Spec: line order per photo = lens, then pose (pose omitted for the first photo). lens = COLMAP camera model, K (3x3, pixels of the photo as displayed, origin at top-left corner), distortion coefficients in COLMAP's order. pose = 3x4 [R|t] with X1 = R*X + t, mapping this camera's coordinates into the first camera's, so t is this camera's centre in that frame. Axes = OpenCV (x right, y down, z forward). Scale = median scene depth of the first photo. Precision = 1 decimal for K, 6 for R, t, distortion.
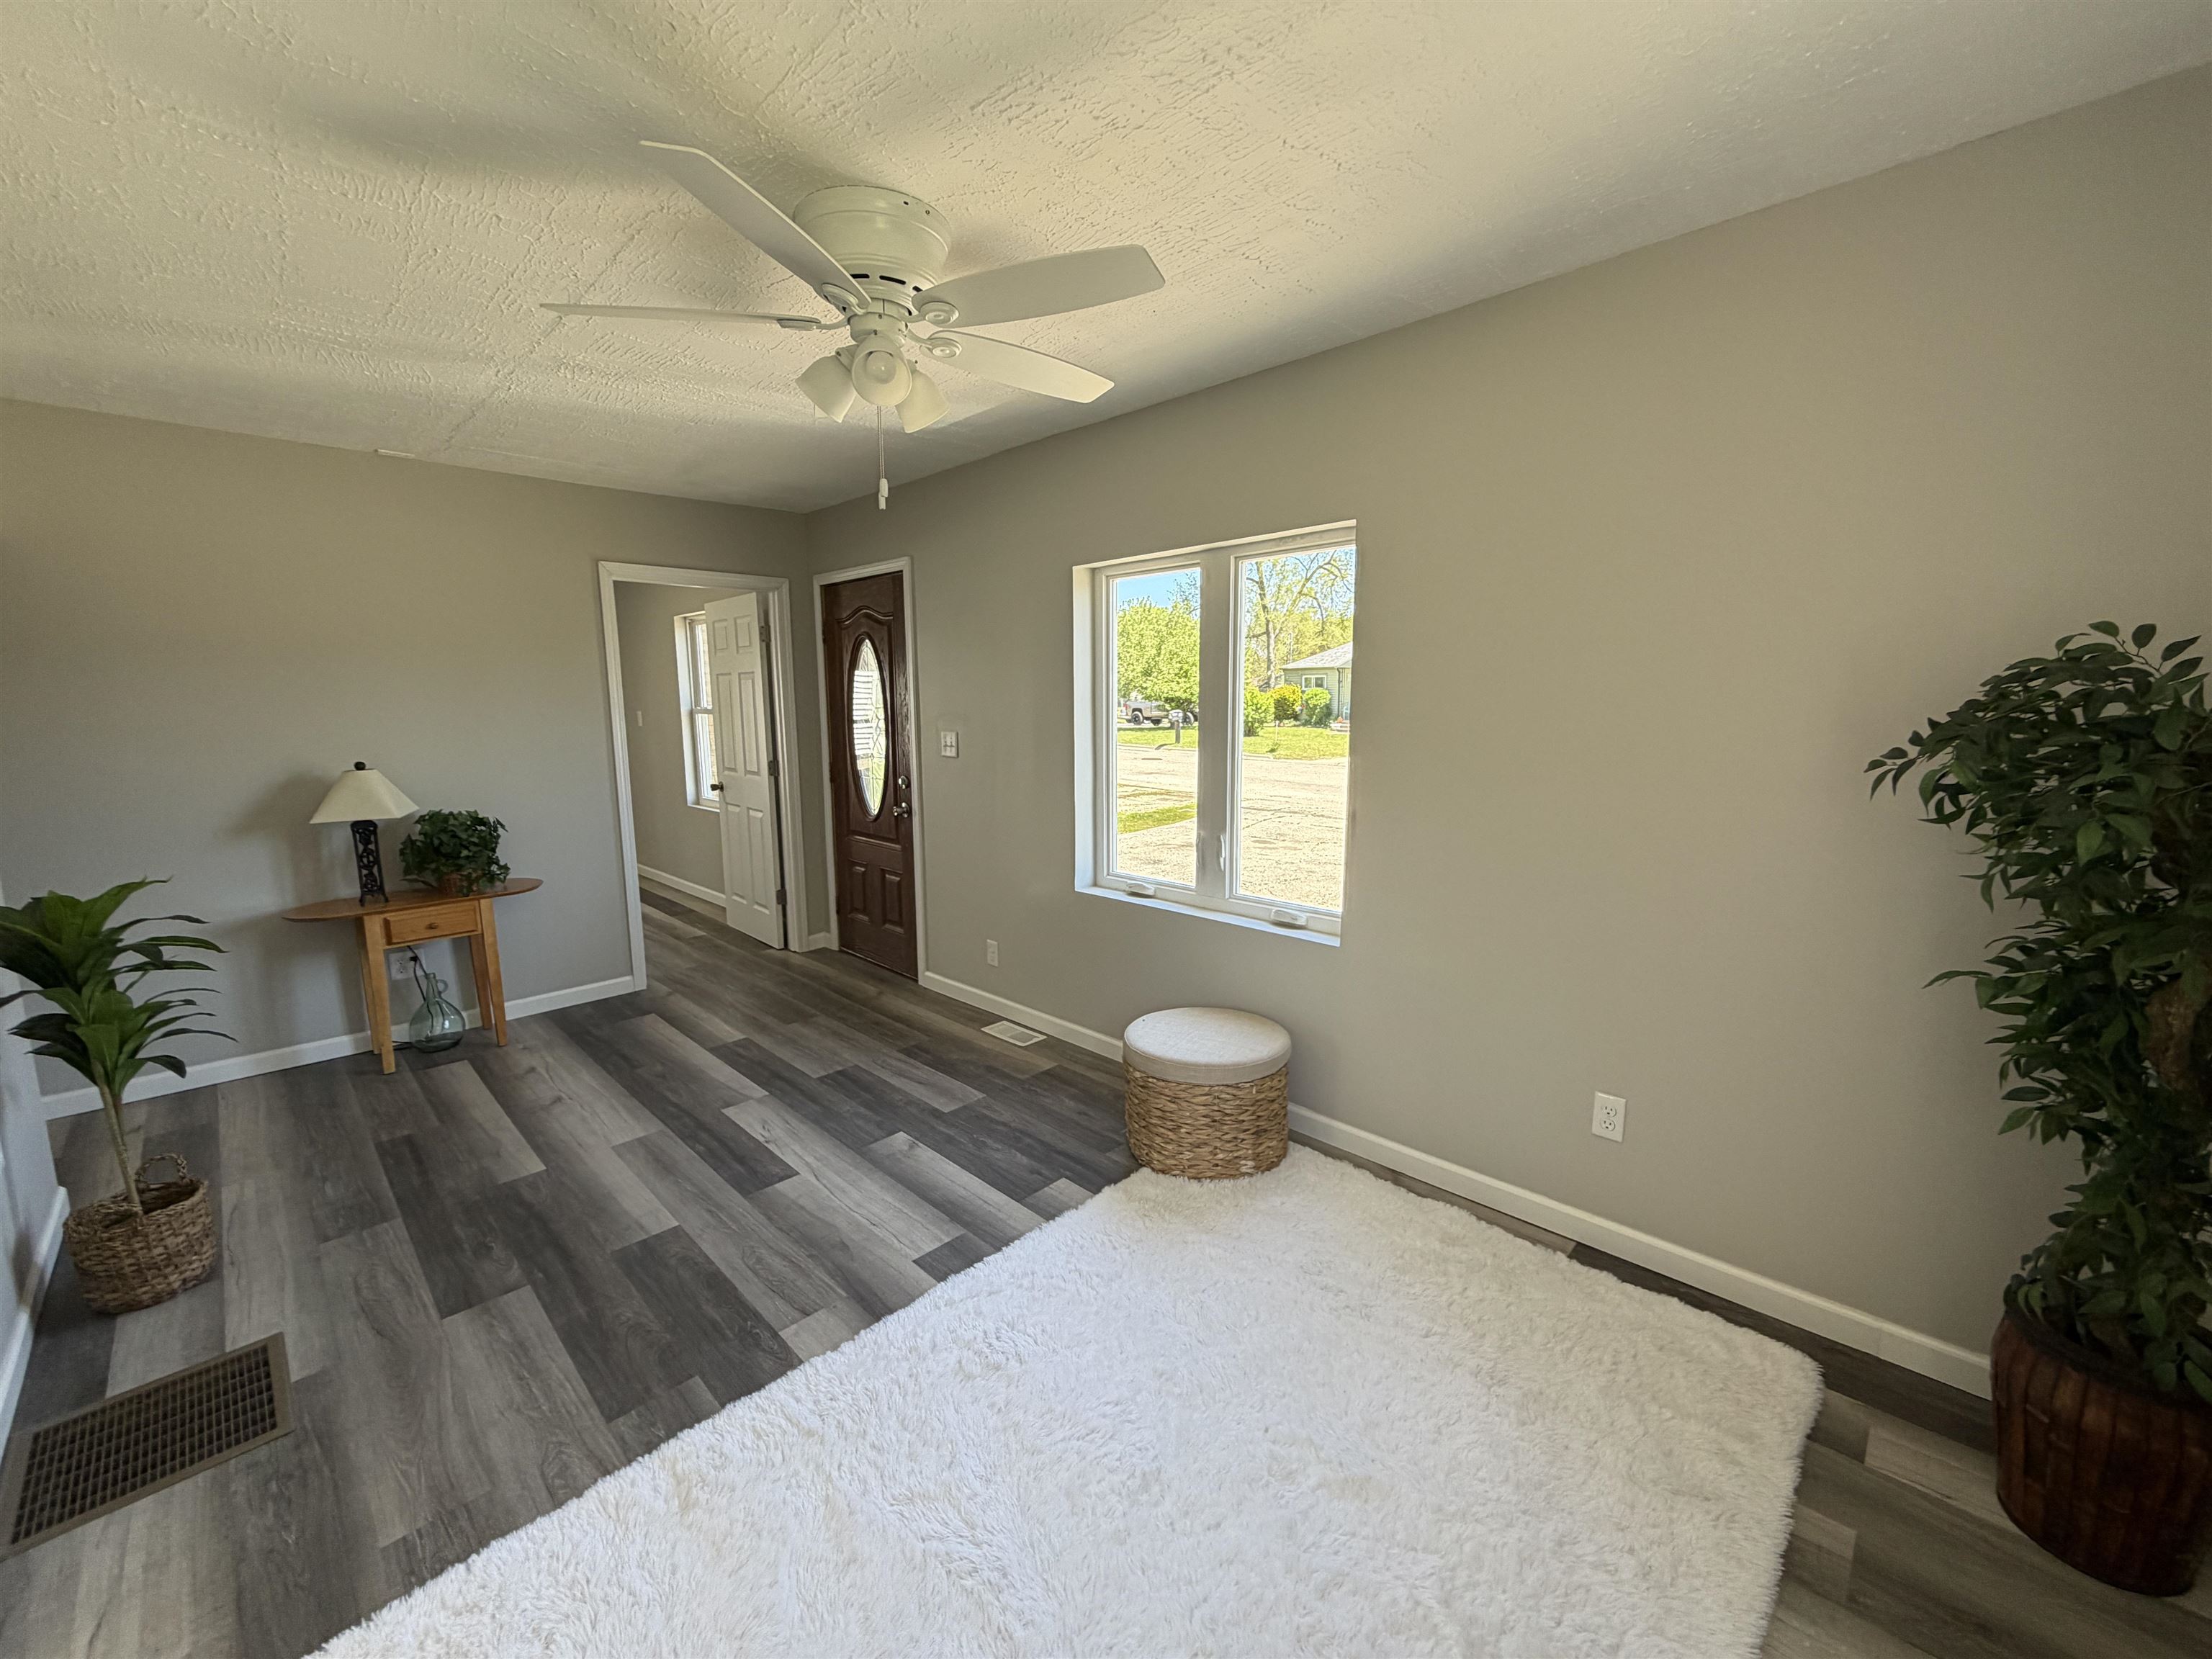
lens RADIAL K [[880.9, 0, 1100.6], [0, 880.9, 831.6], [0, 0, 1]] dist [-0.000824, 0.000117]
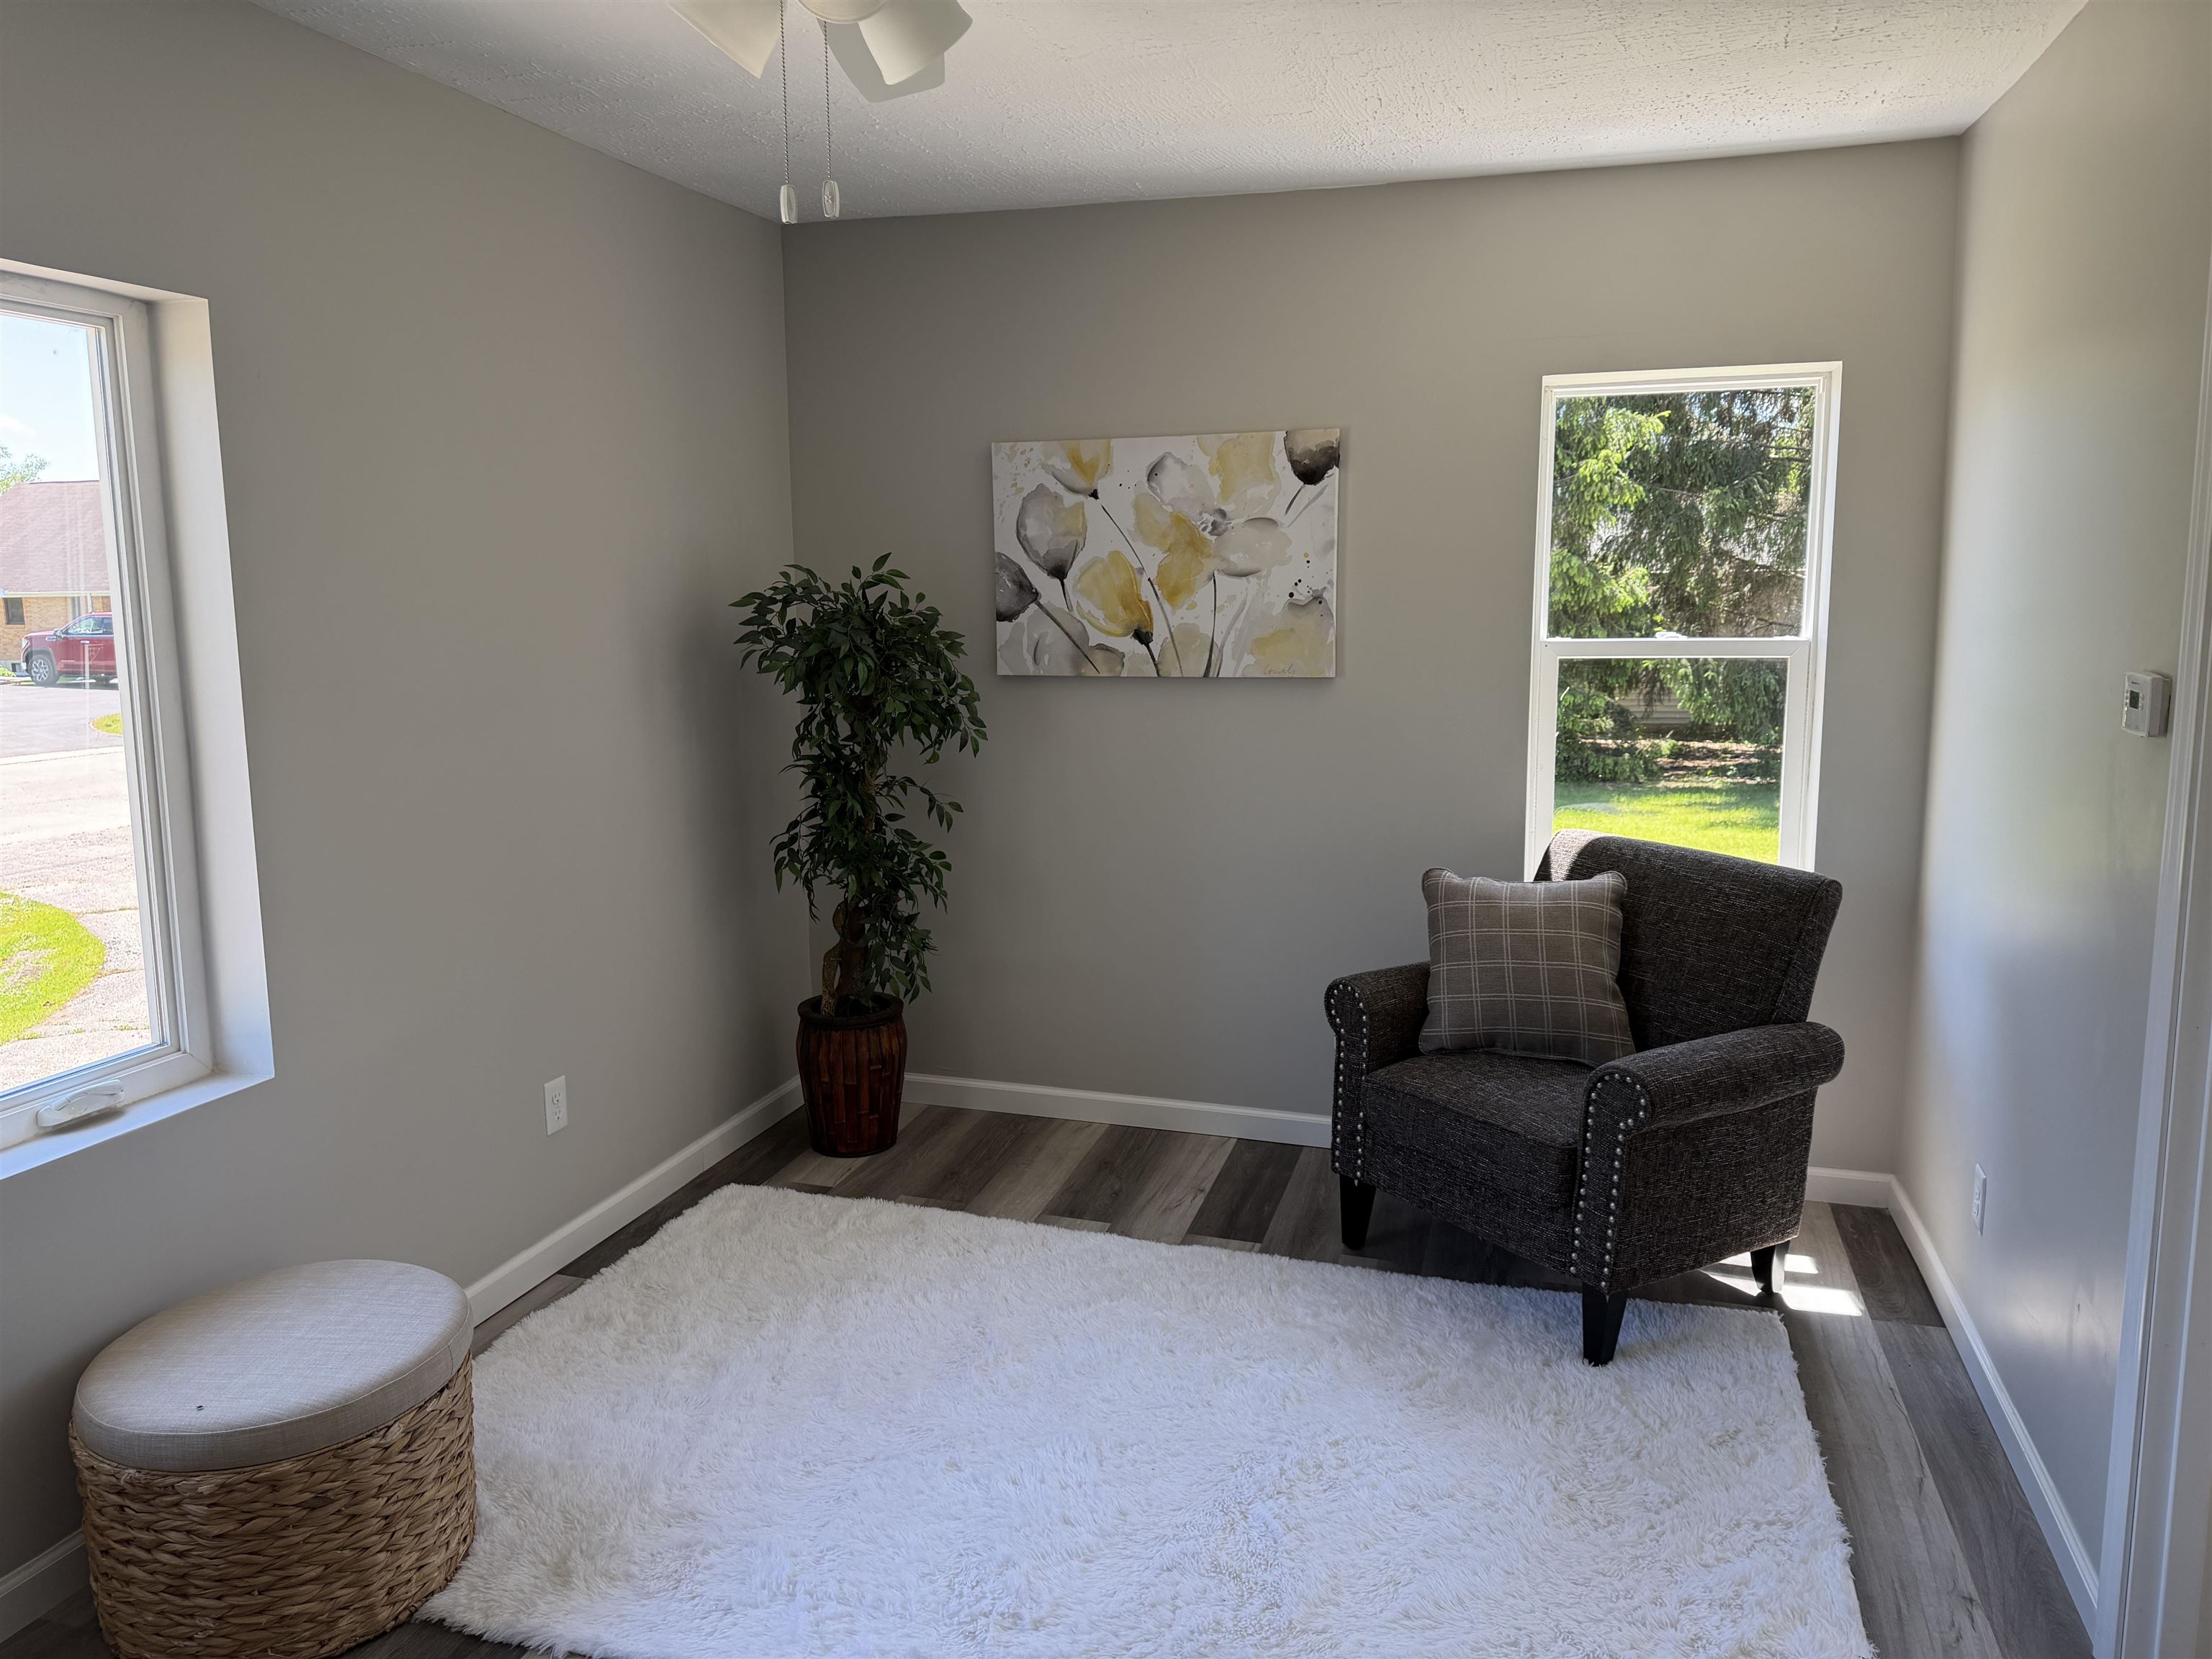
lens RADIAL K [[1549.1, 0, 1093.4], [0, 1549.1, 819.5], [0, 0, 1]] dist [0.125452, -0.154765]
pose [[-0.463797, -0.115693, 0.878355, -0.618679], [0.147761, 0.967449, 0.205450, -0.115102], [-0.873533, 0.225074, -0.431605, 0.722750]]
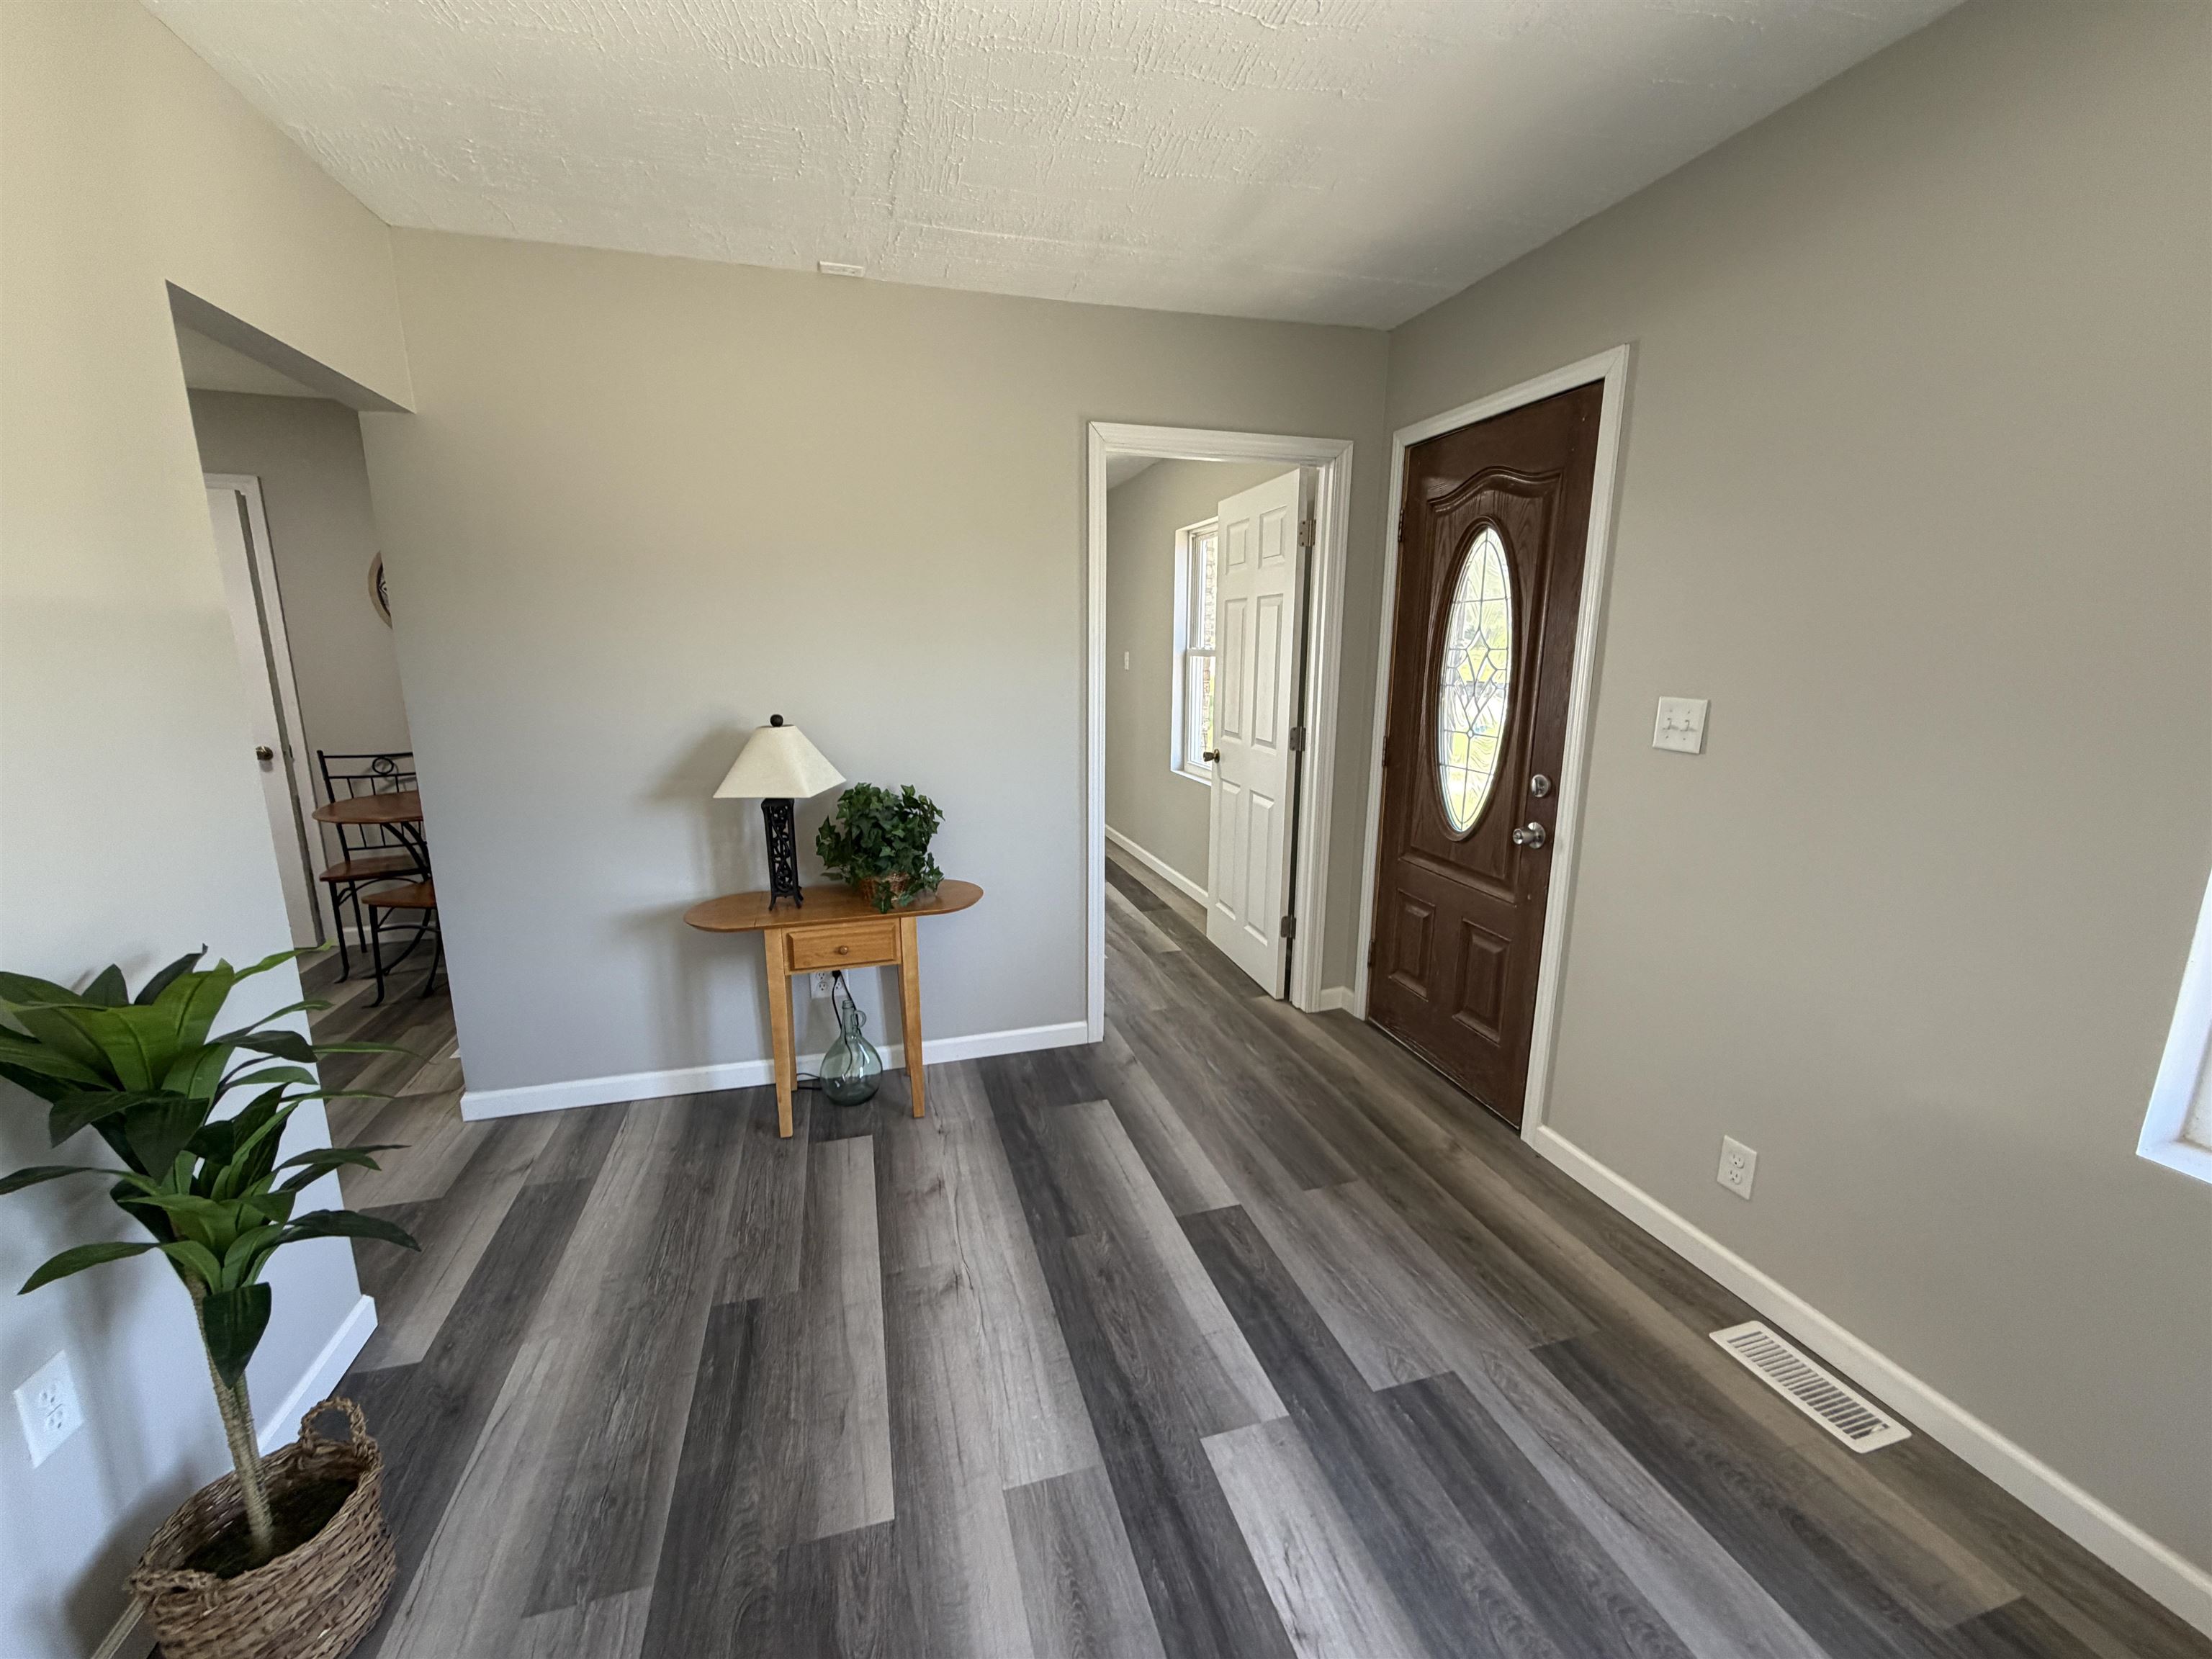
lens RADIAL K [[882.6, 0, 1101.2], [0, 882.6, 828.5], [0, 0, 1]] dist [0.002090, -0.000182]
pose [[0.873050, 0.108097, -0.475498, -0.243917], [-0.080569, 0.993695, 0.077970, -0.062041], [0.480928, -0.029761, 0.876255, 0.471680]]
